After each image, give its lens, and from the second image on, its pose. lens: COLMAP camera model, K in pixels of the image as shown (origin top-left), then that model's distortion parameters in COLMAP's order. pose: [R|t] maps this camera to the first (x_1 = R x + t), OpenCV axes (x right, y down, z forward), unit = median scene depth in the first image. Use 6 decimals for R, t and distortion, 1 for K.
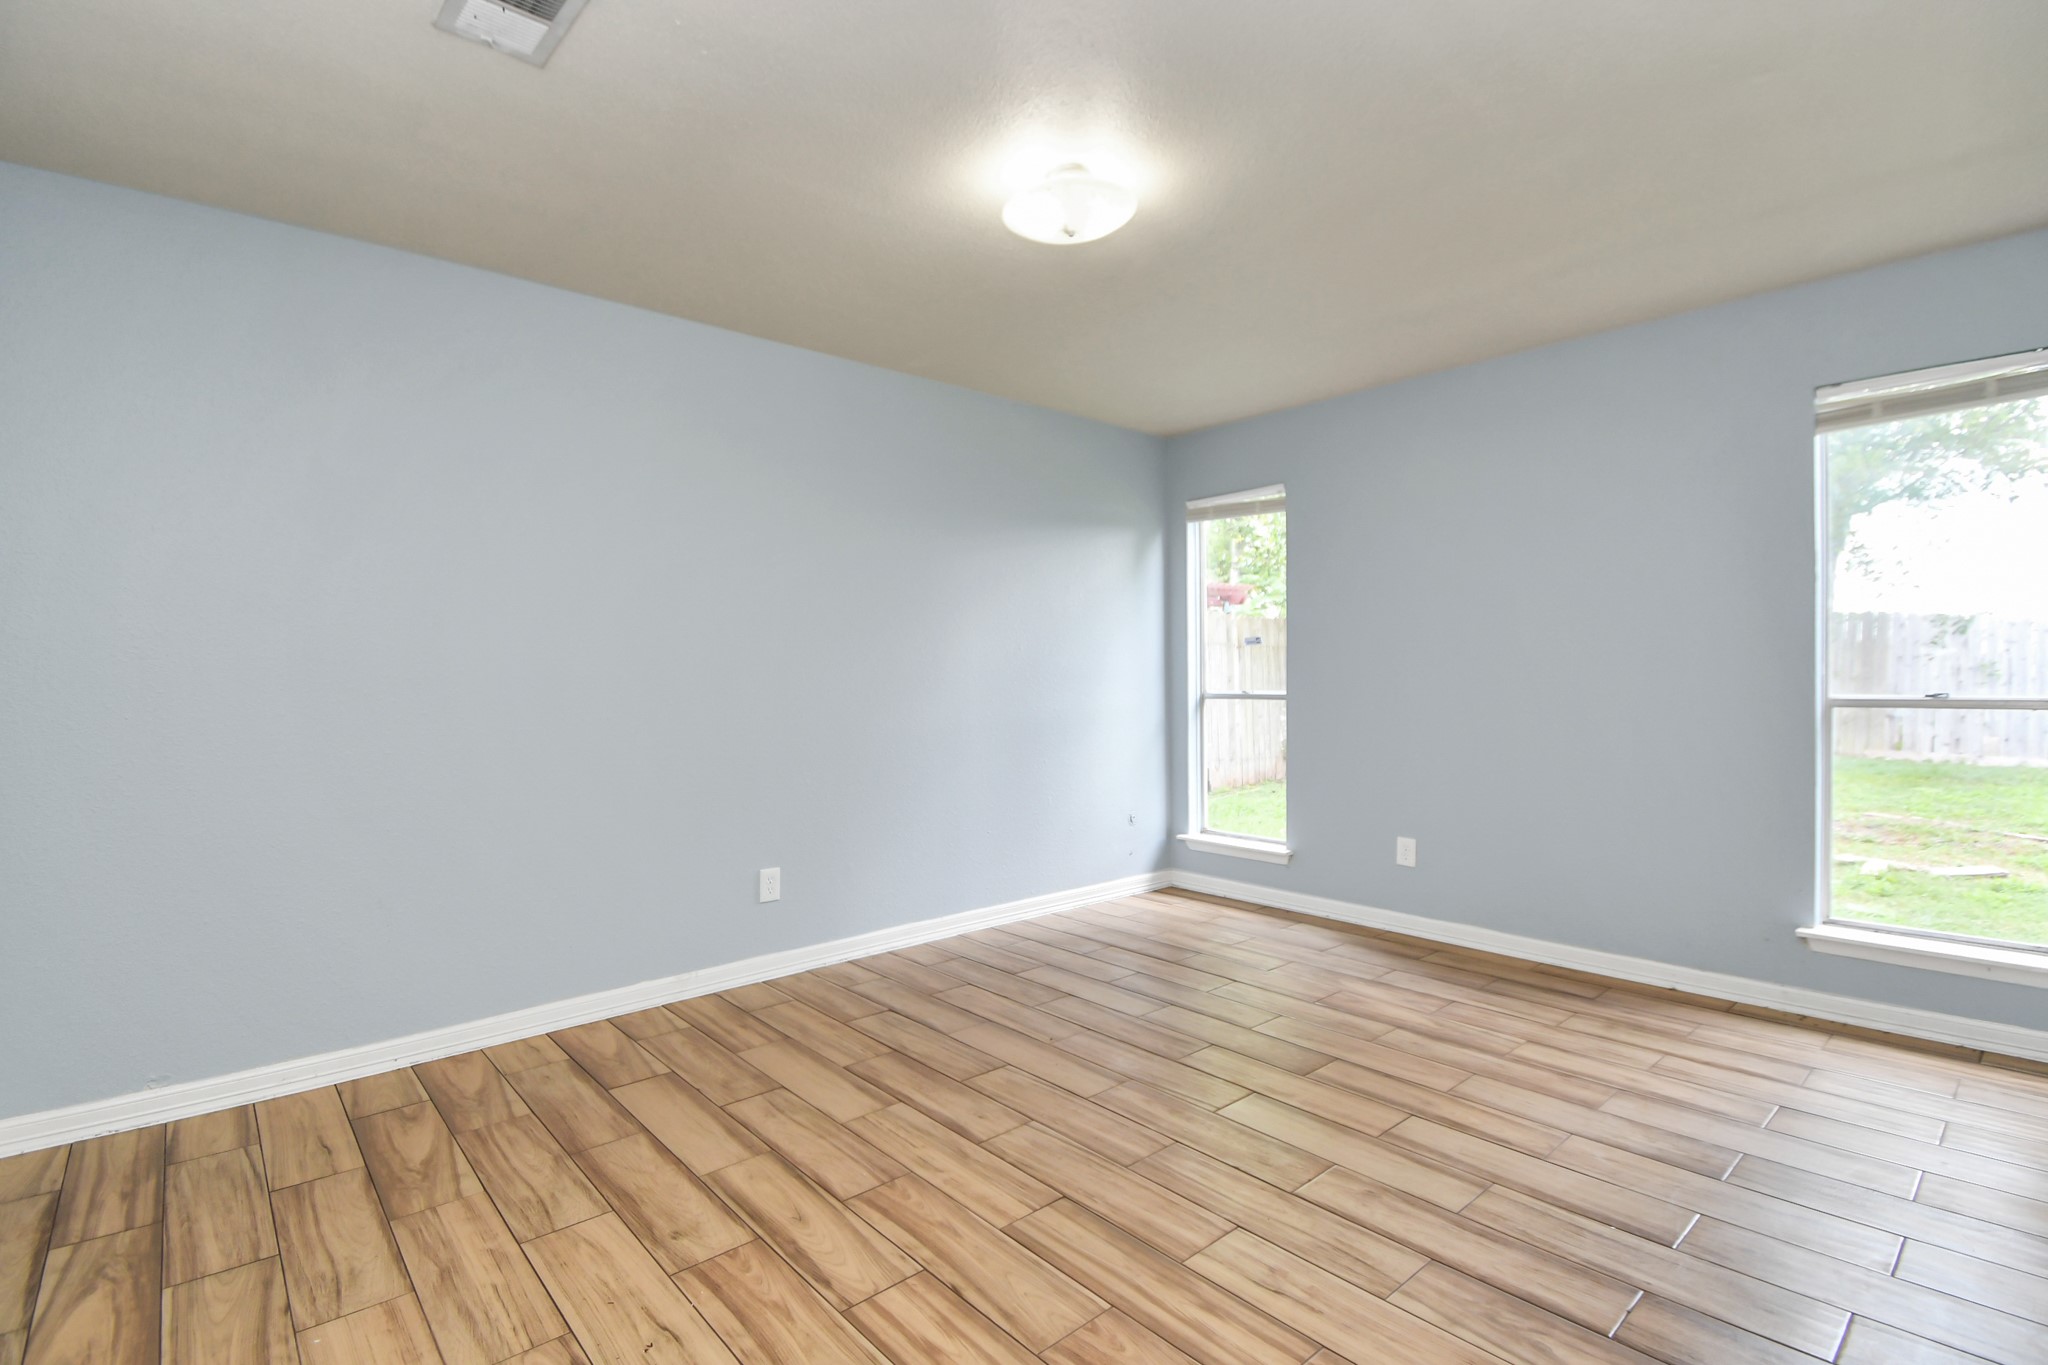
lens RADIAL K [[938.5, 0, 1012.9], [0, 938.5, 679.4], [0, 0, 1]] dist [0.020630, -0.025644]
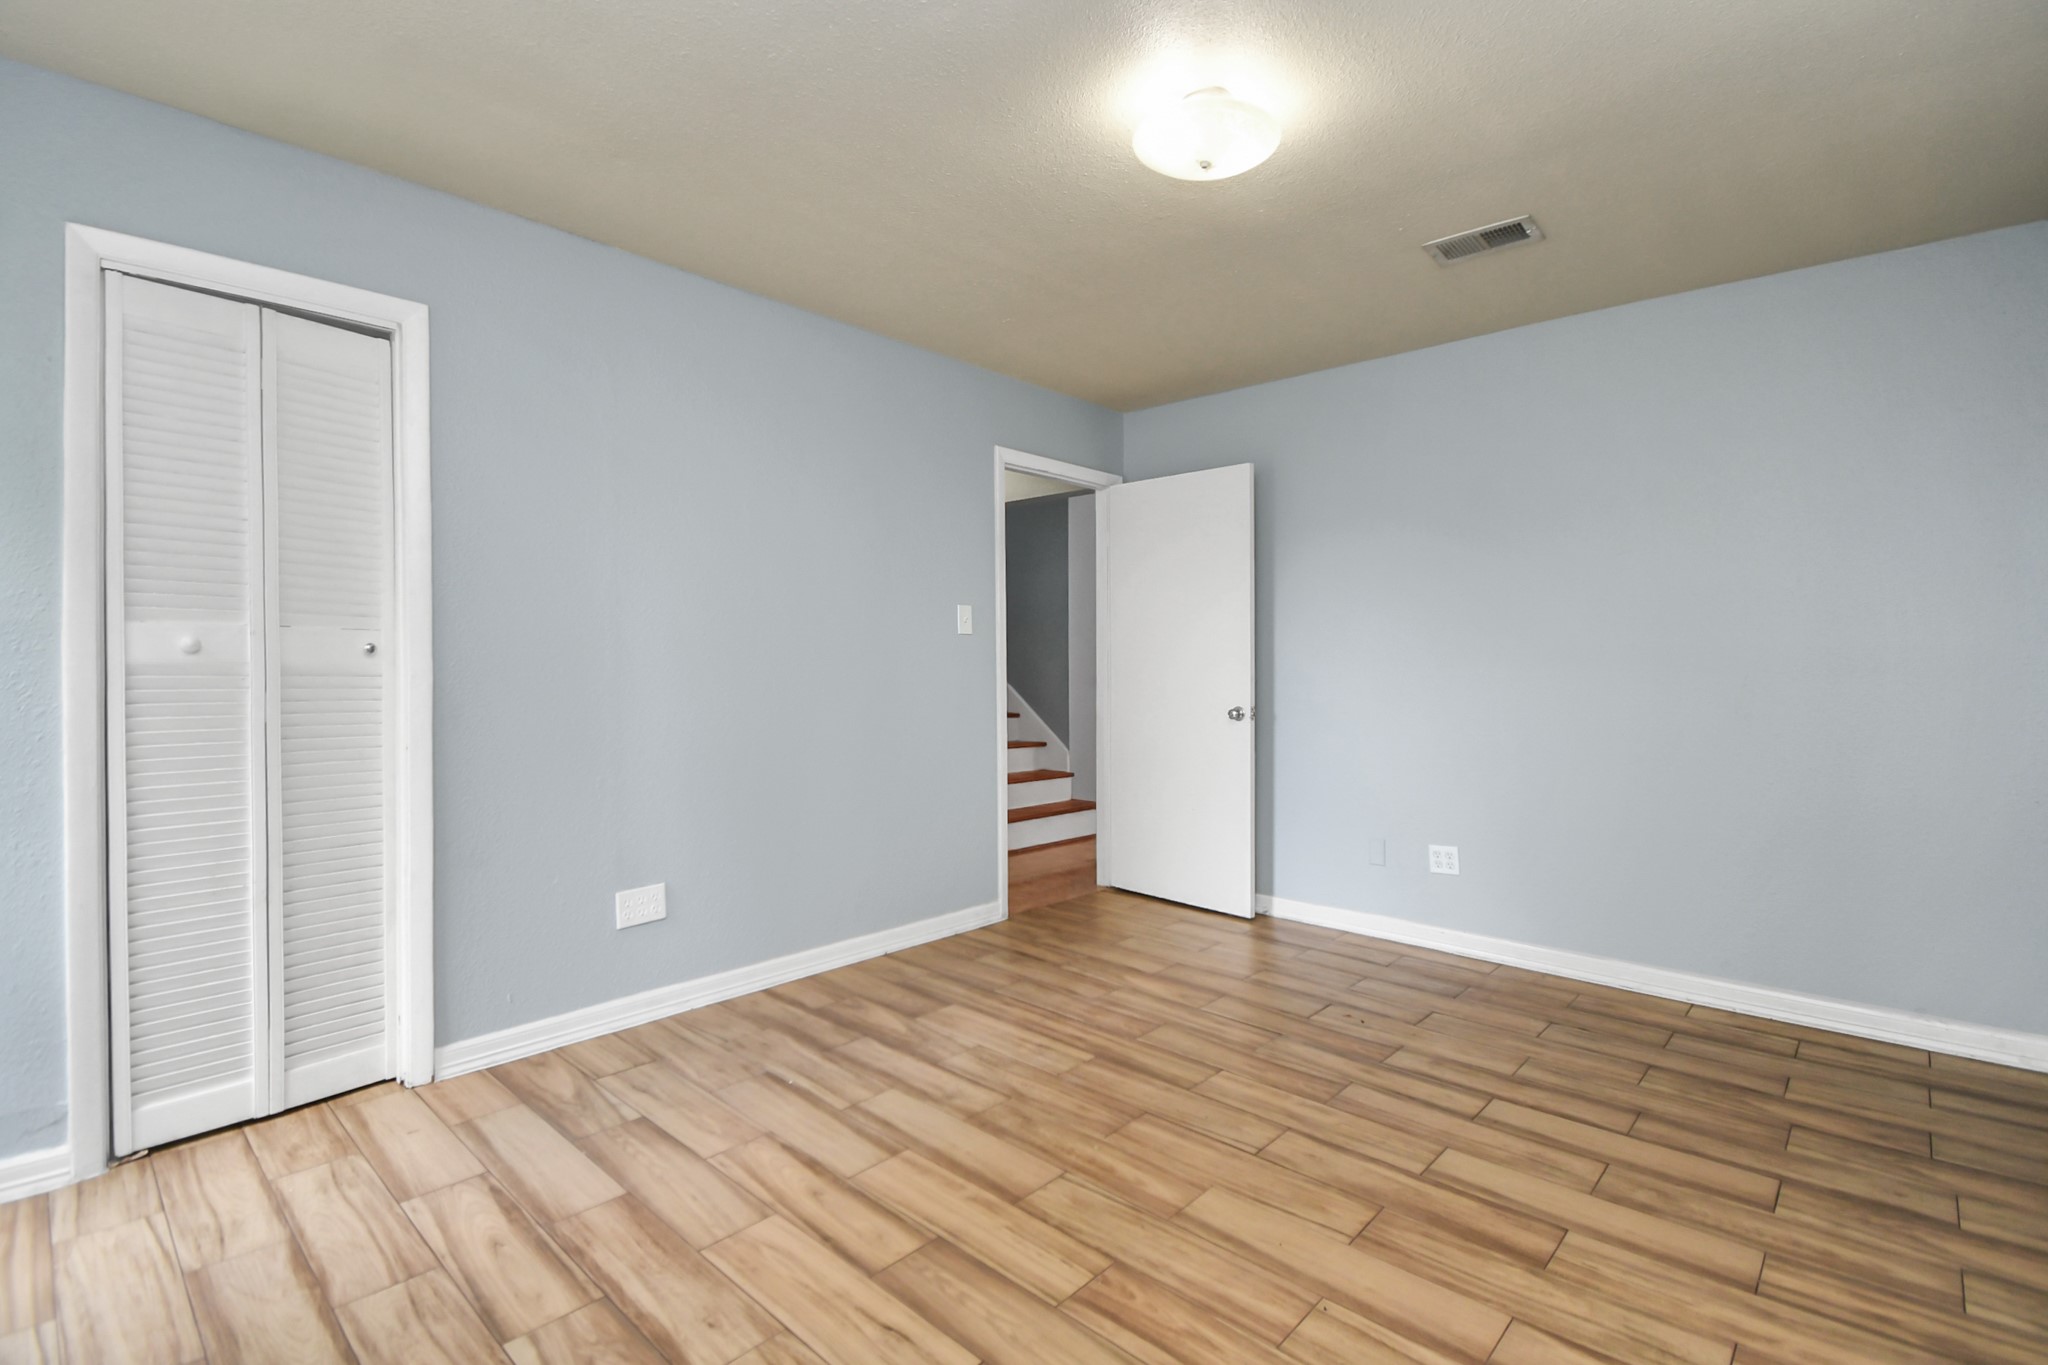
lens RADIAL K [[938.5, 0, 1012.9], [0, 938.5, 679.4], [0, 0, 1]] dist [0.020630, -0.025644]
pose [[-0.994299, 0.005111, -0.106507, 0.388076], [0.003297, 0.999846, 0.017208, -0.028302], [0.106579, 0.016759, -0.994163, 2.042708]]
